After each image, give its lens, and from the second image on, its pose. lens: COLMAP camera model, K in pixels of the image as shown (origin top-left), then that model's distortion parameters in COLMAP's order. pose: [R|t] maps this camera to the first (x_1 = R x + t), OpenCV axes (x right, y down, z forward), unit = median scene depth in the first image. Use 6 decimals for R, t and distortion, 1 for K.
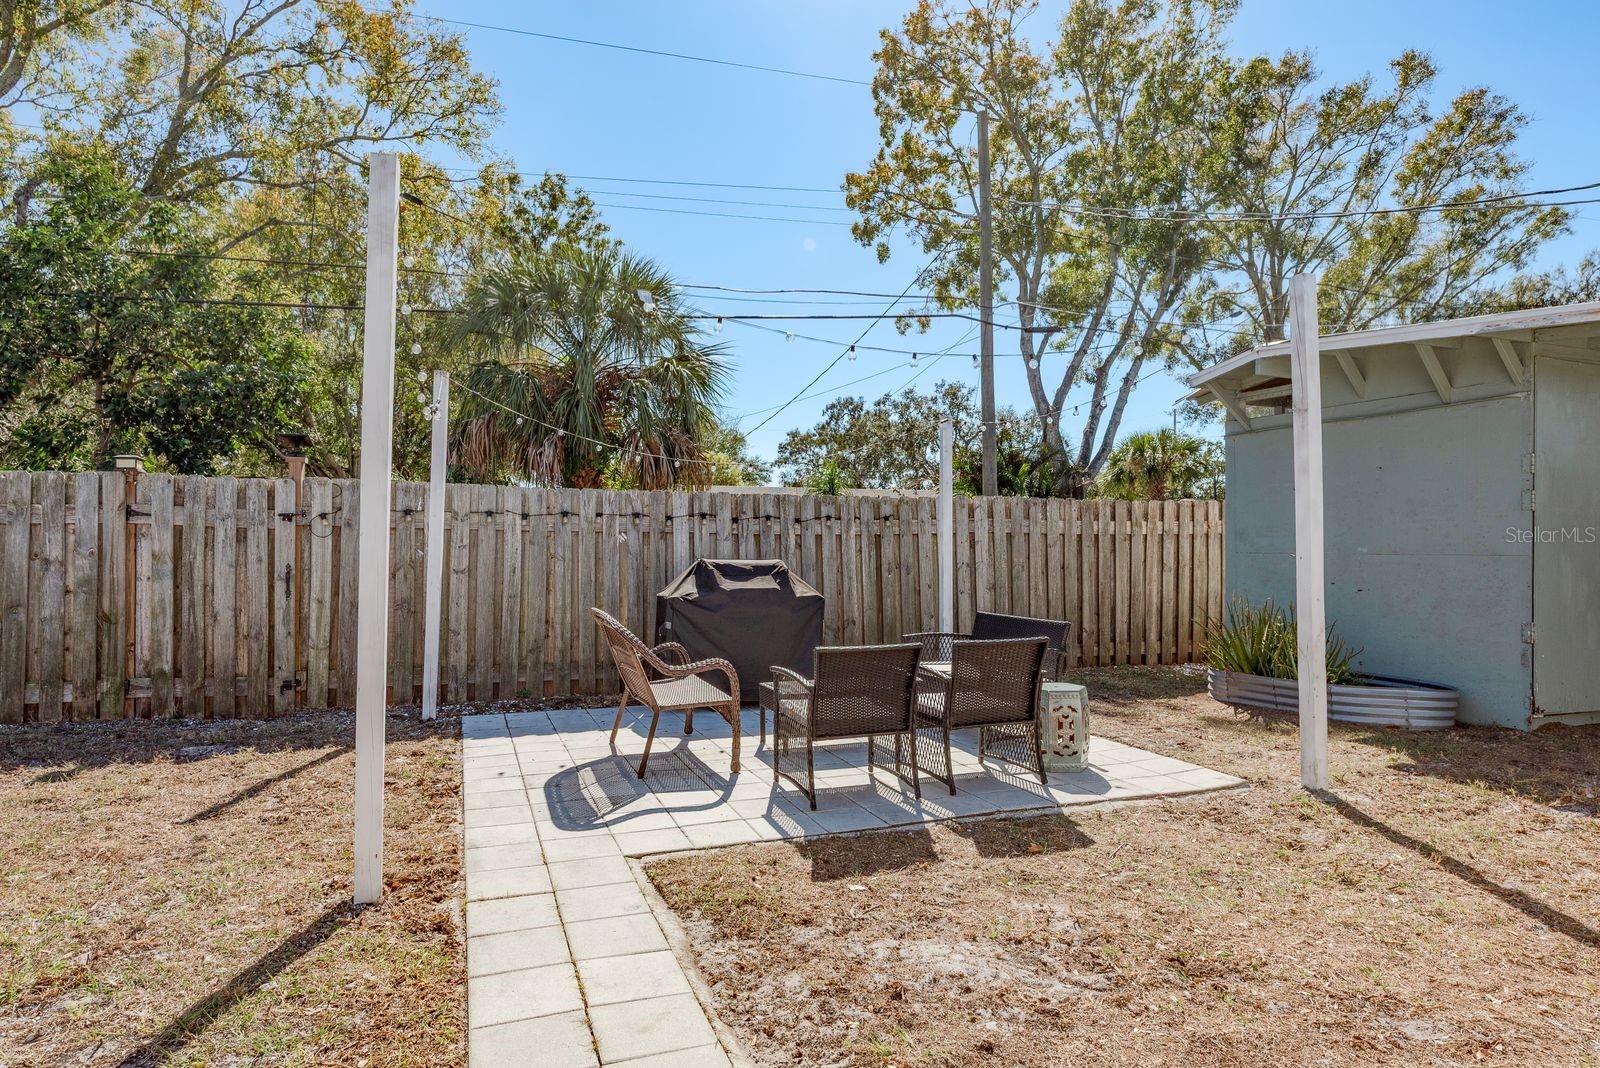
lens RADIAL K [[922.6, 0, 792.1], [0, 922.6, 541.8], [0, 0, 1]] dist [0.012963, -0.000293]
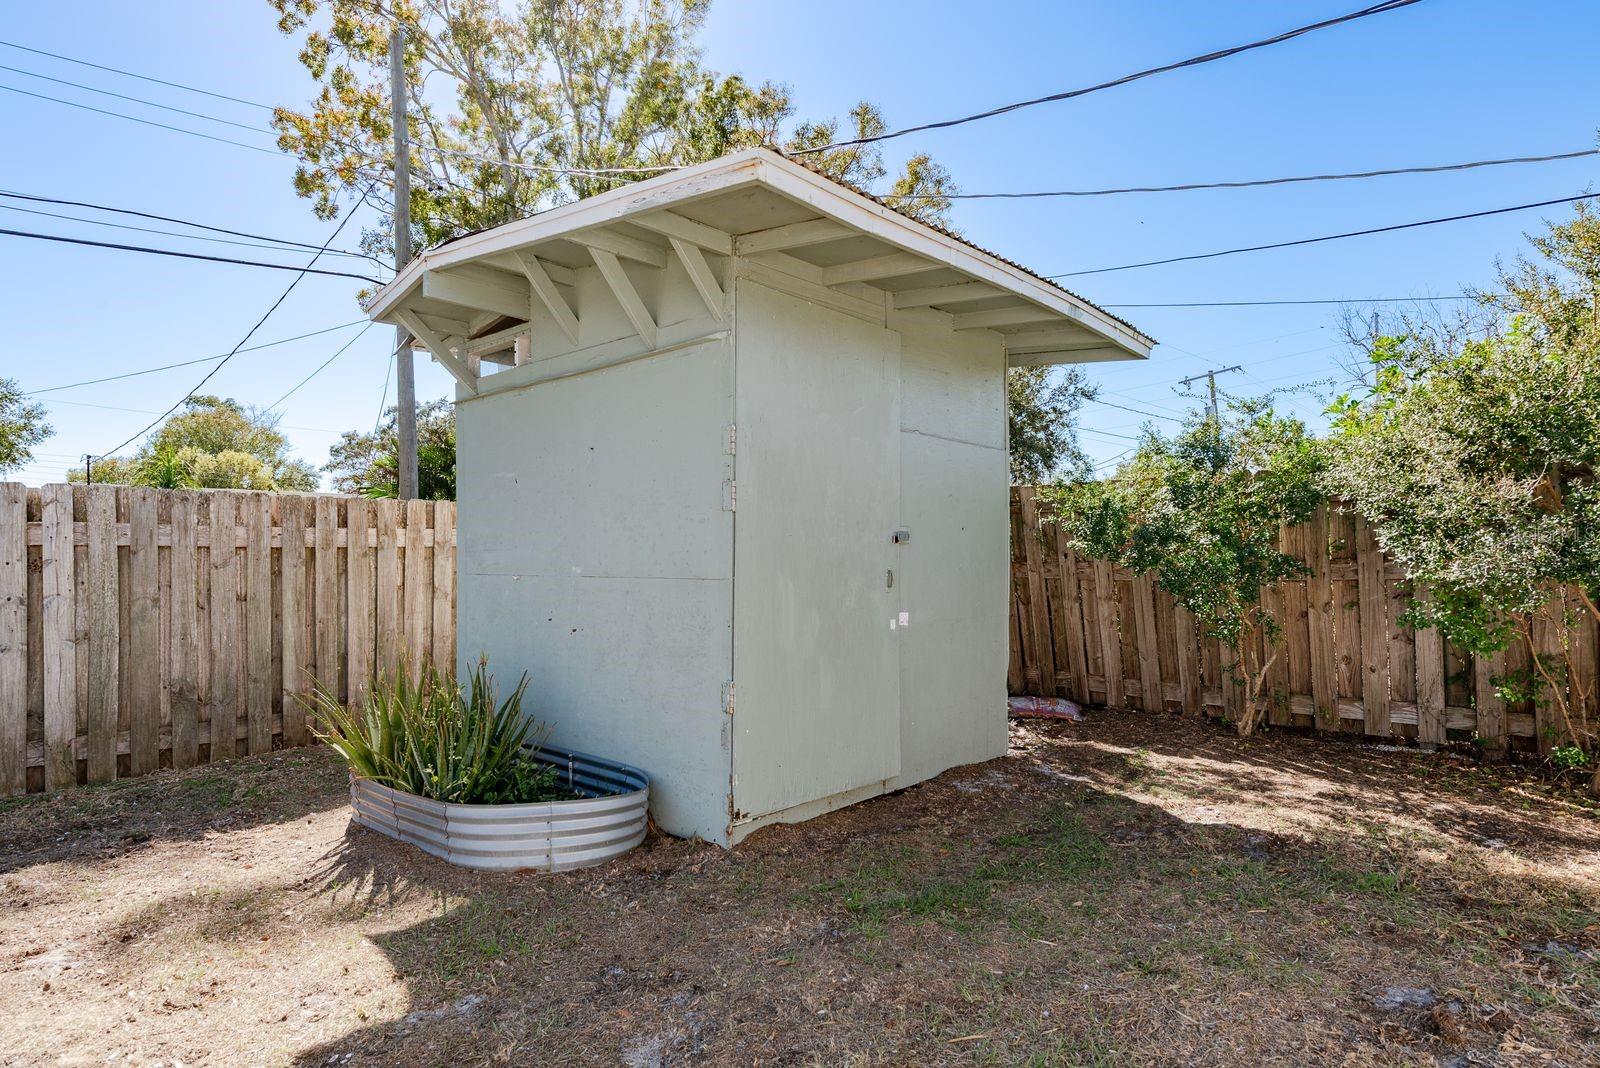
lens RADIAL K [[858.1, 0, 791.7], [0, 858.1, 545.2], [0, 0, 1]] dist [0.010317, -0.000459]
pose [[0.908971, -0.003275, 0.416846, 0.429720], [0.006202, 0.999965, -0.005667, -0.004321], [-0.416813, 0.007736, 0.908959, 0.317976]]
